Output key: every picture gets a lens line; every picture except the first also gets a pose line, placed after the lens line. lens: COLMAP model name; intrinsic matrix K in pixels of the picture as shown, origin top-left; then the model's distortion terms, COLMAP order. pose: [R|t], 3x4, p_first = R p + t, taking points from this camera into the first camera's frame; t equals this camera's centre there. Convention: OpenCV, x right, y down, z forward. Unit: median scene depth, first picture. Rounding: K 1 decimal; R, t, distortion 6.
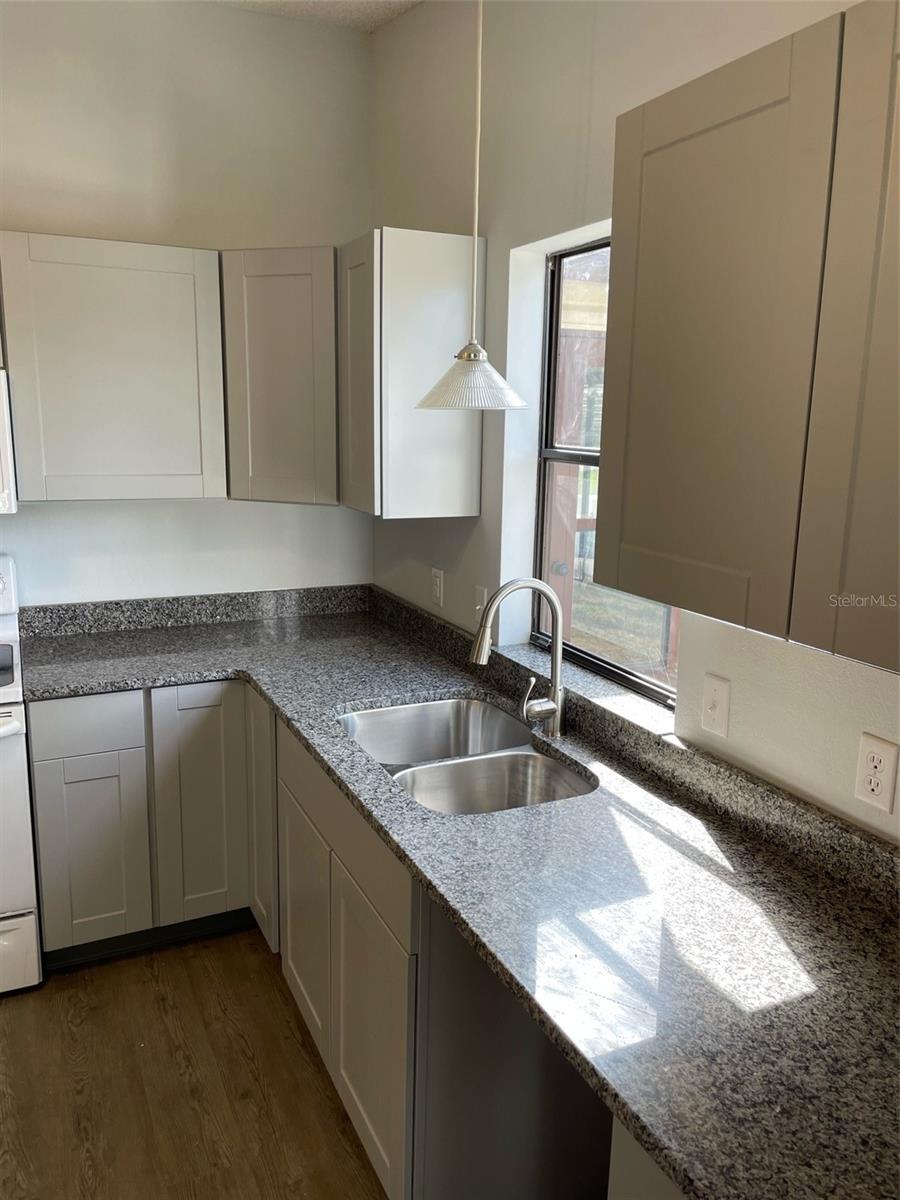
lens RADIAL K [[929.5, 0, 450.0], [0, 929.5, 600.0], [0, 0, 1]] dist [0.004273, 0.000999]
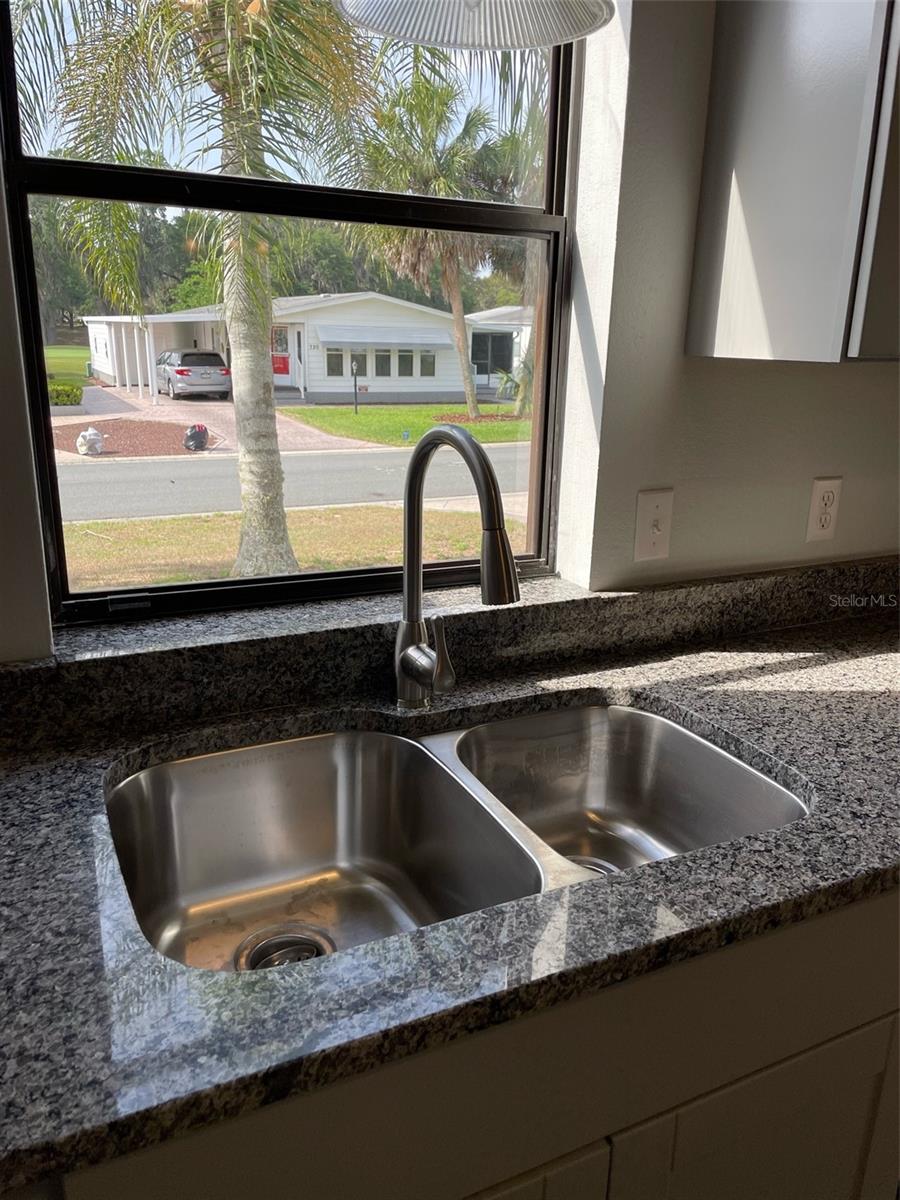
lens RADIAL K [[929.5, 0, 450.0], [0, 929.5, 600.0], [0, 0, 1]] dist [0.004273, 0.000999]
pose [[-0.024427, -0.305969, 0.951728, -0.509982], [0.173920, 0.936194, 0.305438, -0.106846], [-0.984457, 0.172985, 0.030345, 1.160853]]
